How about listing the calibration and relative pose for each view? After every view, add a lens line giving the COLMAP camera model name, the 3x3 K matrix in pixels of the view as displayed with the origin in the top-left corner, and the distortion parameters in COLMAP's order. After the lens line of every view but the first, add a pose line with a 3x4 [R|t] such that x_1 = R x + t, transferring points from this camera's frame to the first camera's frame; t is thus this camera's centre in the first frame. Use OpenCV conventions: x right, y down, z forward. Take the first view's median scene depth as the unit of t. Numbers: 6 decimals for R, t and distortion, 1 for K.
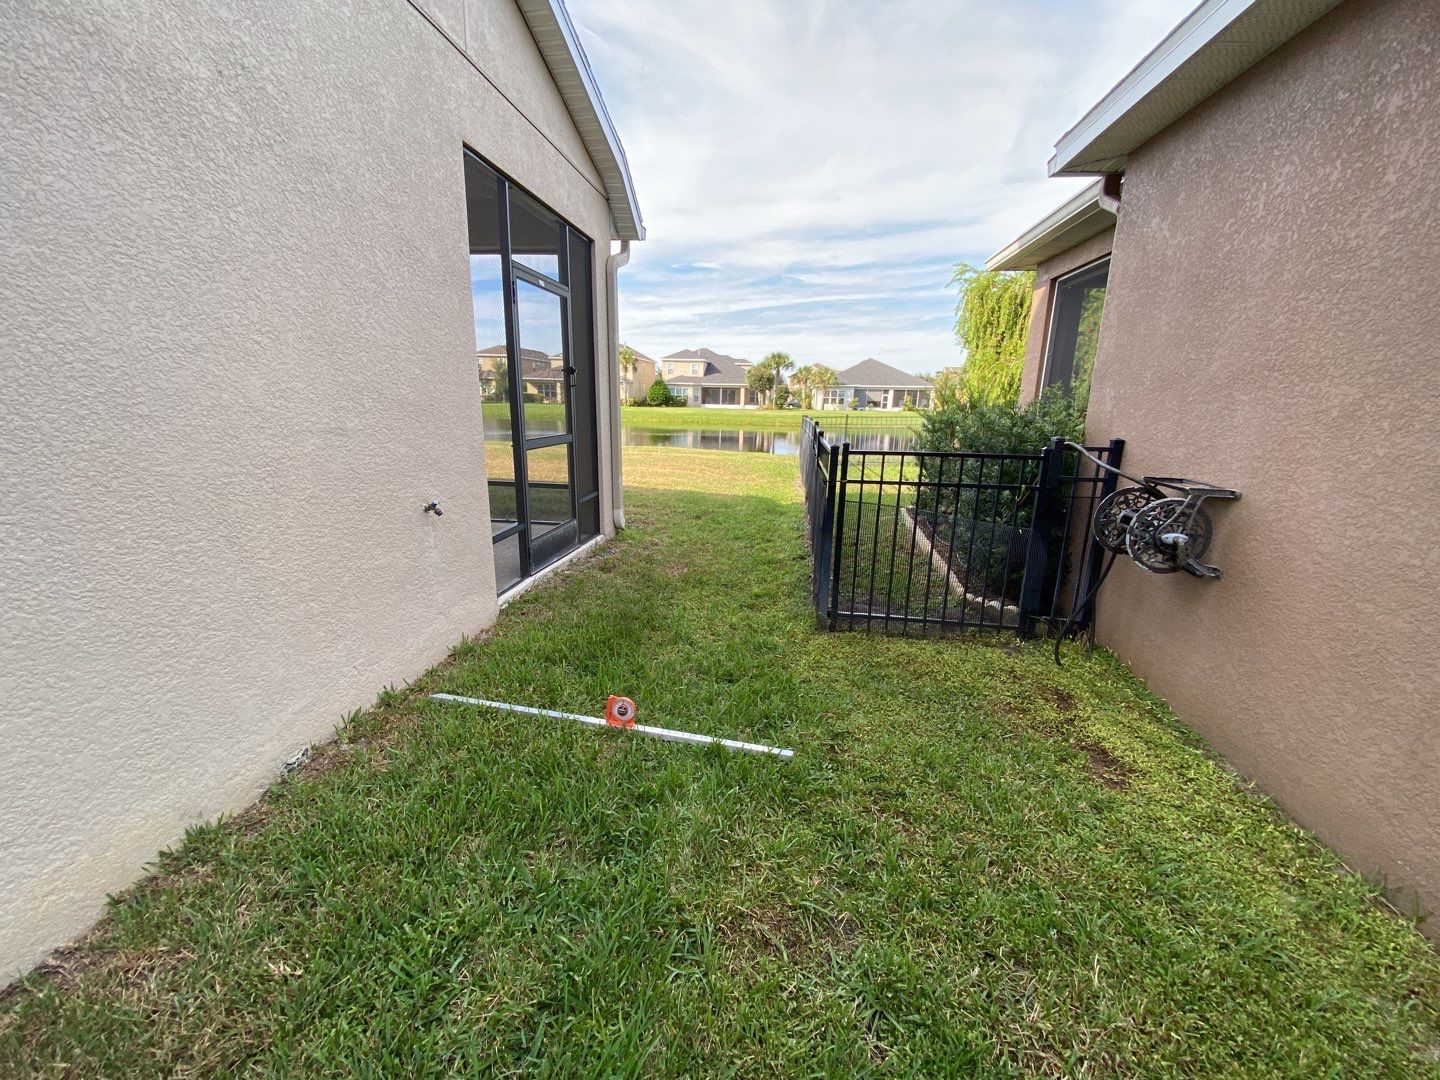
lens RADIAL K [[581.8, 0, 712.8], [0, 581.8, 542.0], [0, 0, 1]] dist [0.048454, -0.042485]
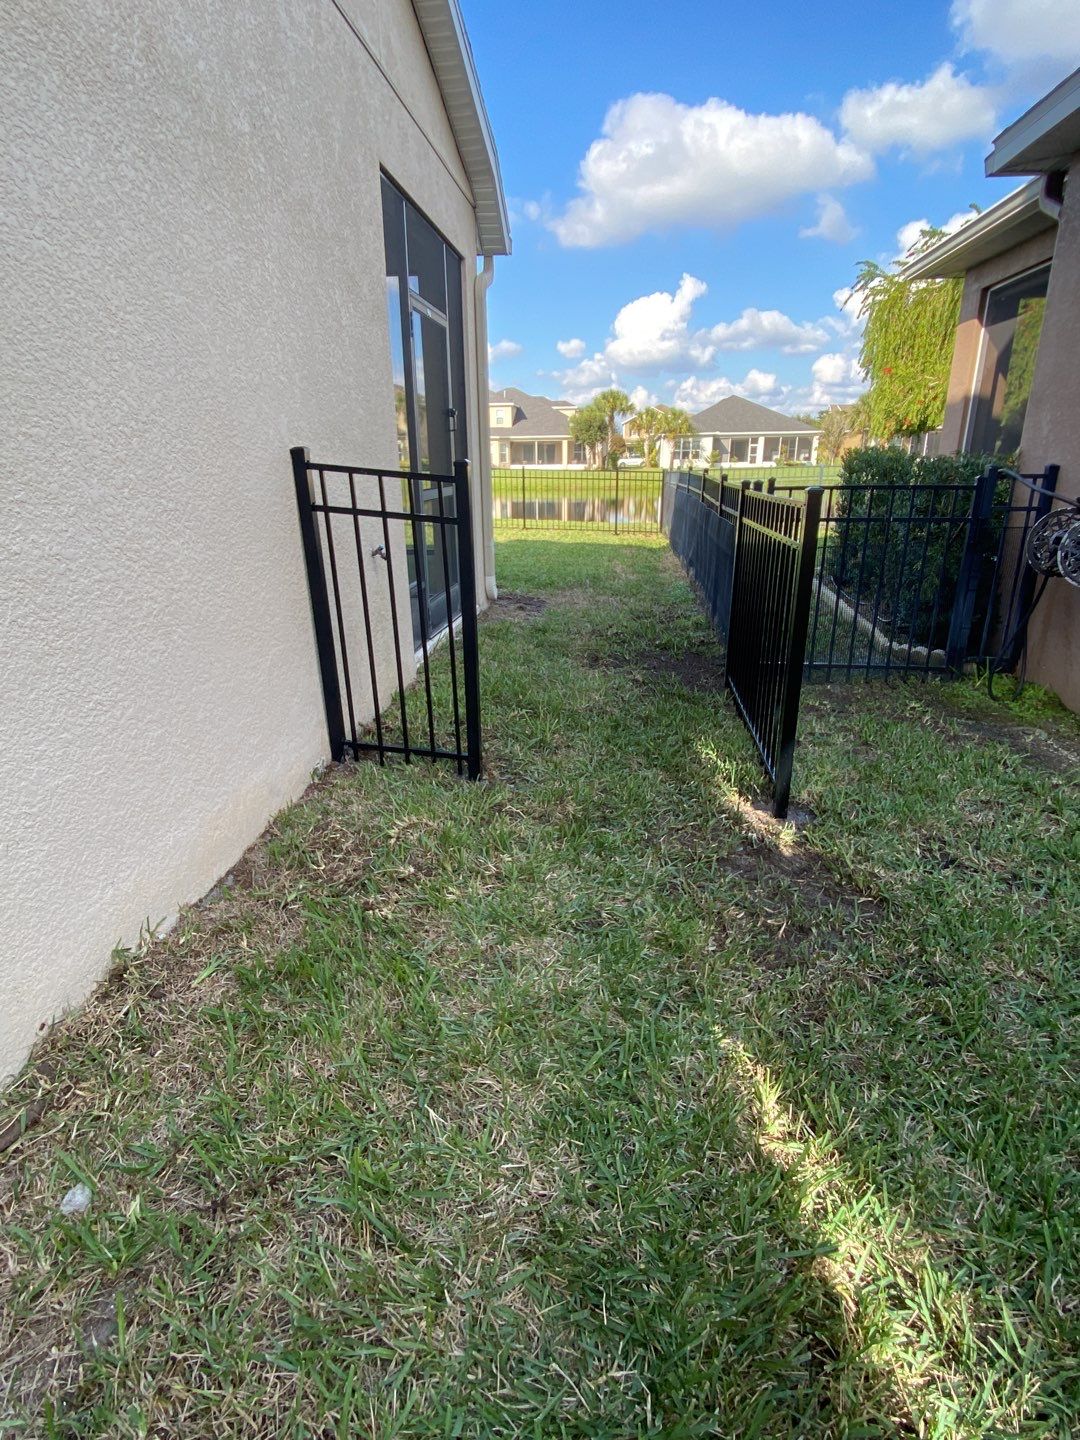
lens RADIAL K [[763.0, 0, 535.6], [0, 763.0, 723.5], [0, 0, 1]] dist [0.023020, -0.021703]
pose [[0.999342, -0.034727, 0.010456, -0.068071], [0.033602, 0.995069, 0.093315, 0.036278], [-0.013645, -0.092903, 0.995582, -0.101324]]
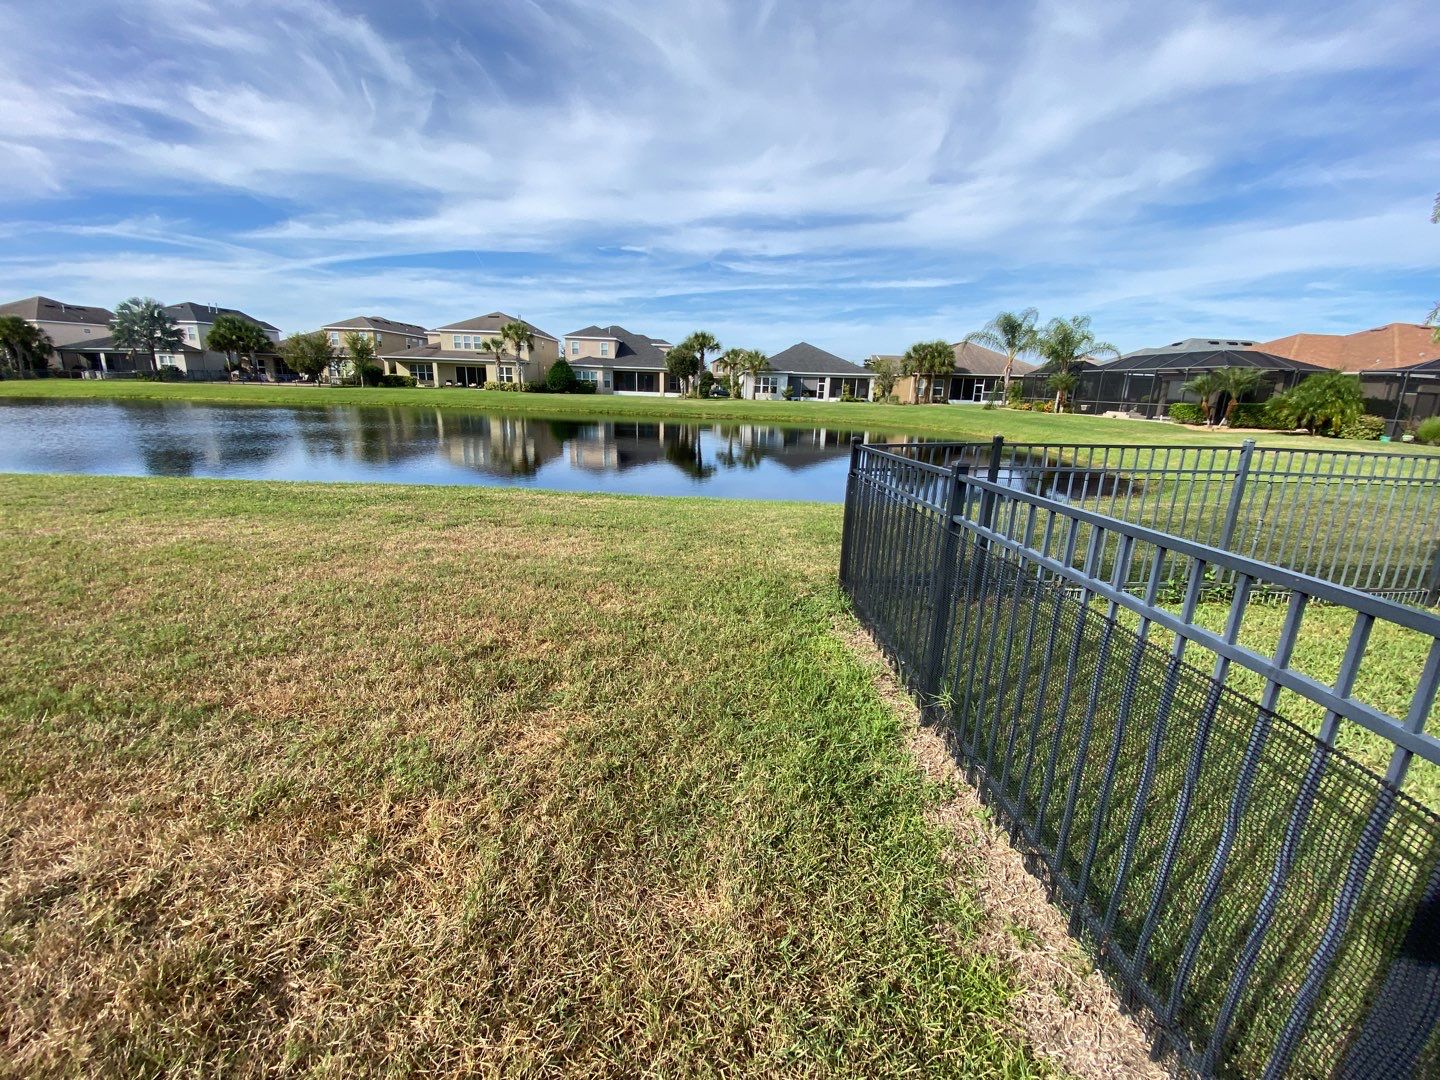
lens RADIAL K [[588.6, 0, 719.7], [0, 588.6, 540.1], [0, 0, 1]] dist [0.010652, -0.017437]
pose [[0.989439, -0.023529, 0.143027, 0.042445], [0.021267, 0.999624, 0.017327, -0.220109], [-0.143381, -0.014102, 0.989567, 0.910955]]
